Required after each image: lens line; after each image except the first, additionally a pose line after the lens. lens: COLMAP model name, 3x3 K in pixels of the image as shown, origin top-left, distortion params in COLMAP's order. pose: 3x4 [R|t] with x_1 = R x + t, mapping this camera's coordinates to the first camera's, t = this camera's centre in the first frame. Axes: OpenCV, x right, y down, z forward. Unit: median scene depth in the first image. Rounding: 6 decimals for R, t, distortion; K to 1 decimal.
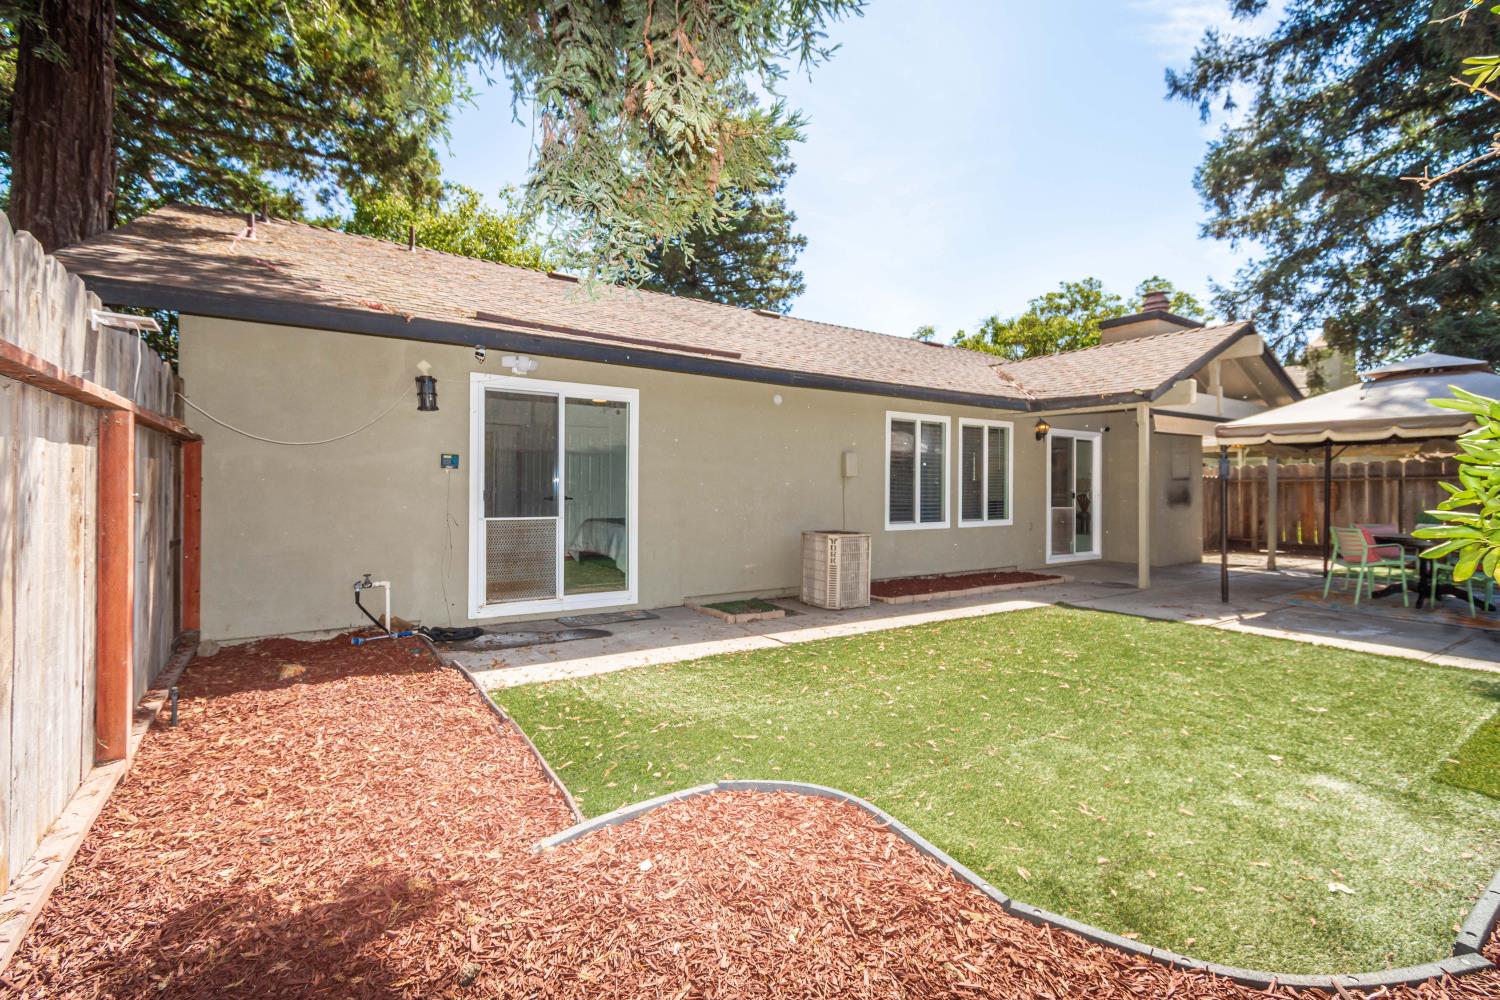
lens RADIAL K [[673.3, 0, 748.3], [0, 673.3, 488.5], [0, 0, 1]] dist [0.029802, -0.004133]
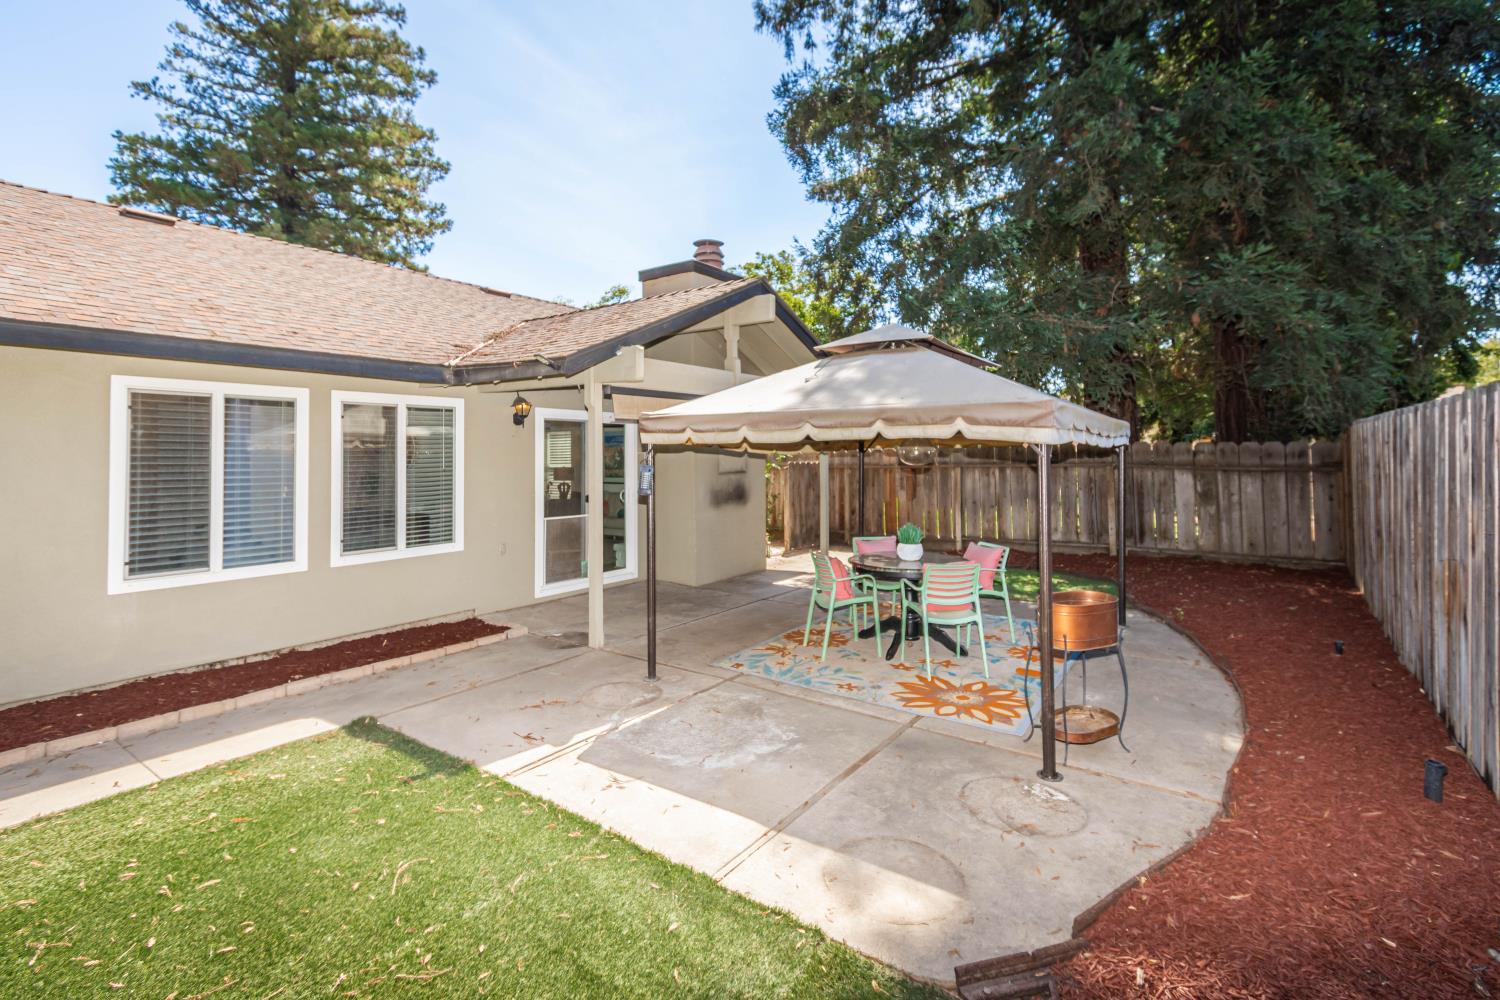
lens RADIAL K [[673.3, 0, 762.9], [0, 673.3, 449.2], [0, 0, 1]] dist [0.029802, -0.004133]
pose [[0.942195, -0.005634, 0.335018, 0.401834], [0.008399, 0.999942, -0.006805, -0.036408], [-0.334960, 0.009226, 0.942187, 0.232847]]
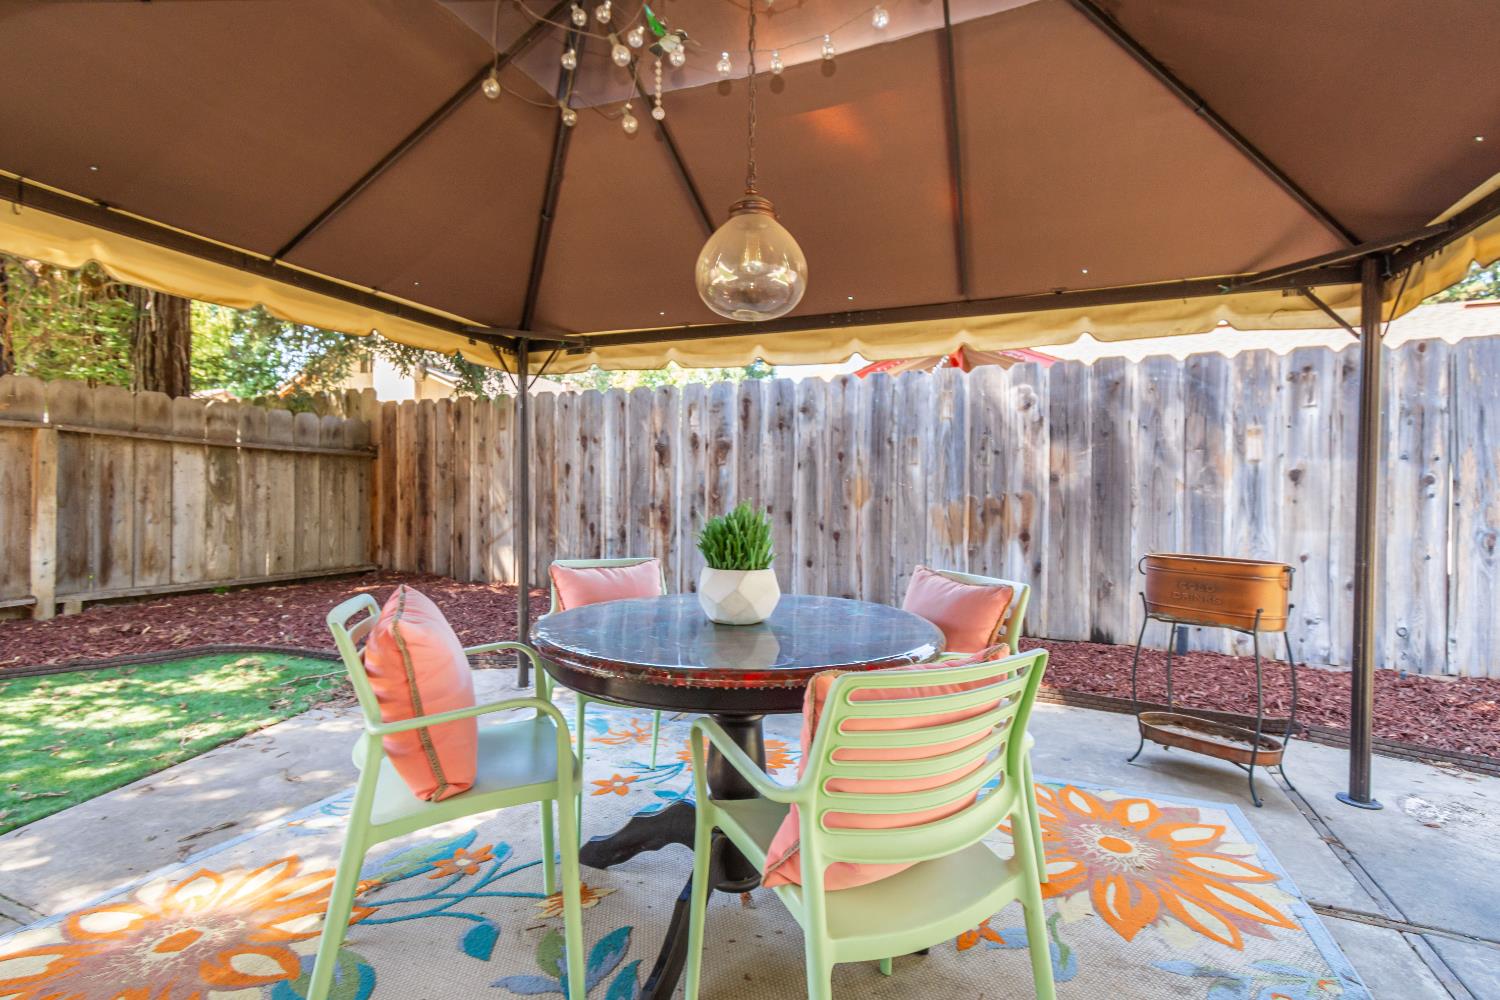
lens RADIAL K [[673.3, 0, 745.5], [0, 673.3, 495.3], [0, 0, 1]] dist [0.029802, -0.004133]
pose [[-0.528993, -0.016105, 0.848474, 0.545802], [-0.019037, 0.999794, 0.007108, 0.013406], [-0.848413, -0.012392, -0.529190, 0.783361]]
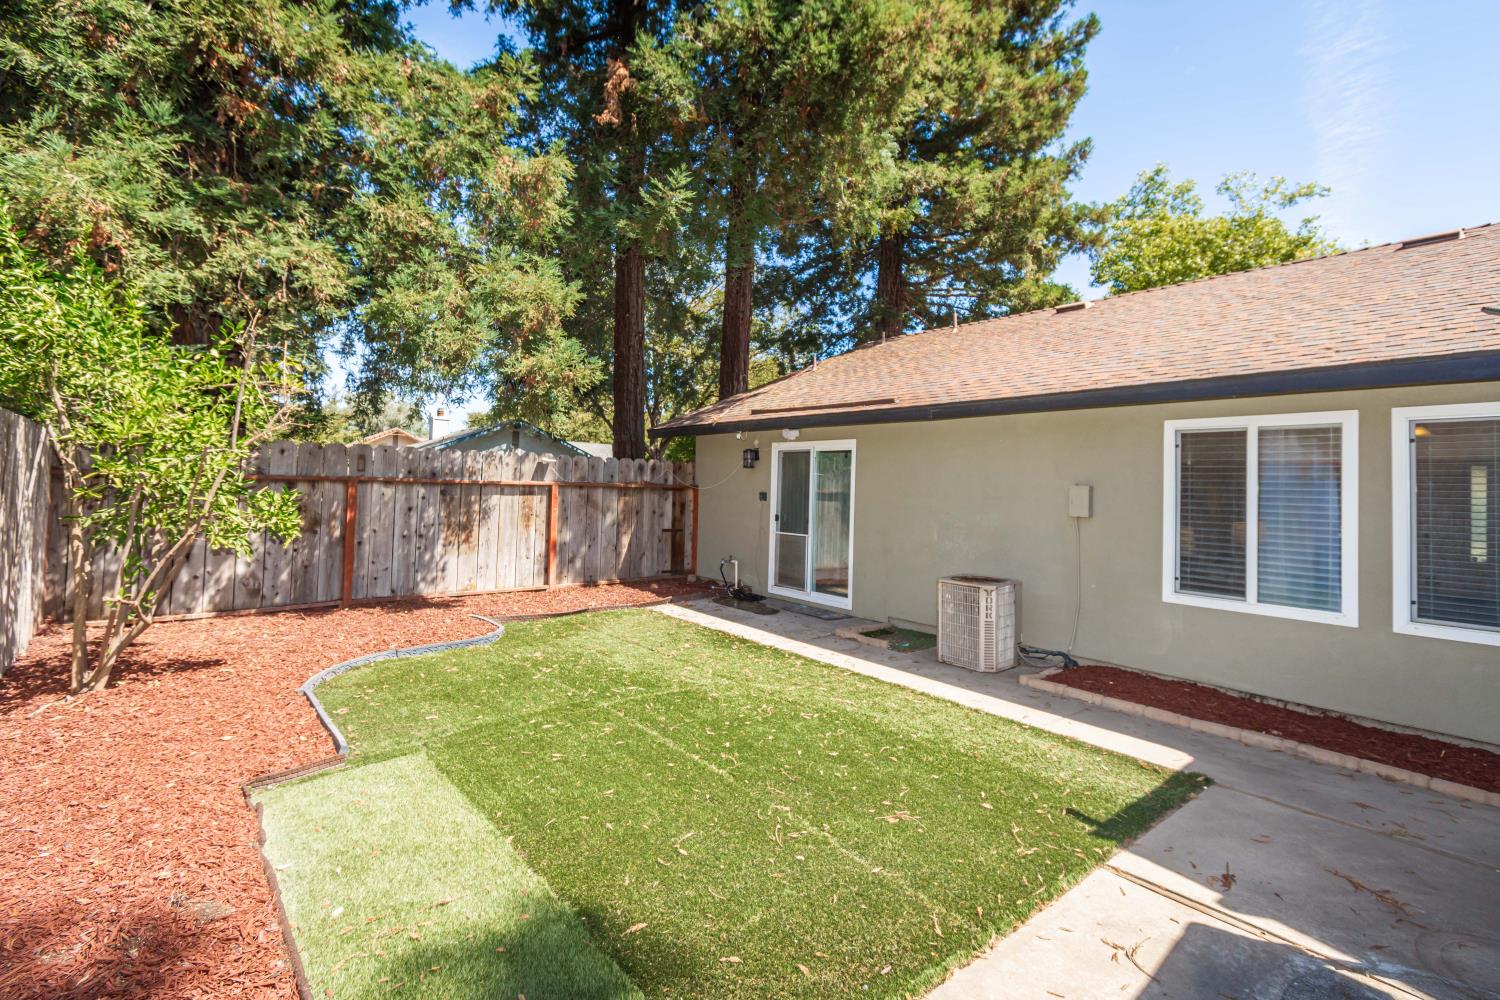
lens RADIAL K [[673.3, 0, 733.4], [0, 673.3, 471.8], [0, 0, 1]] dist [0.029802, -0.004133]
pose [[0.096172, -0.025115, -0.995048, 0.645631], [-0.021951, 0.999385, -0.027346, -0.028894], [0.995123, 0.024472, 0.095562, 0.399445]]
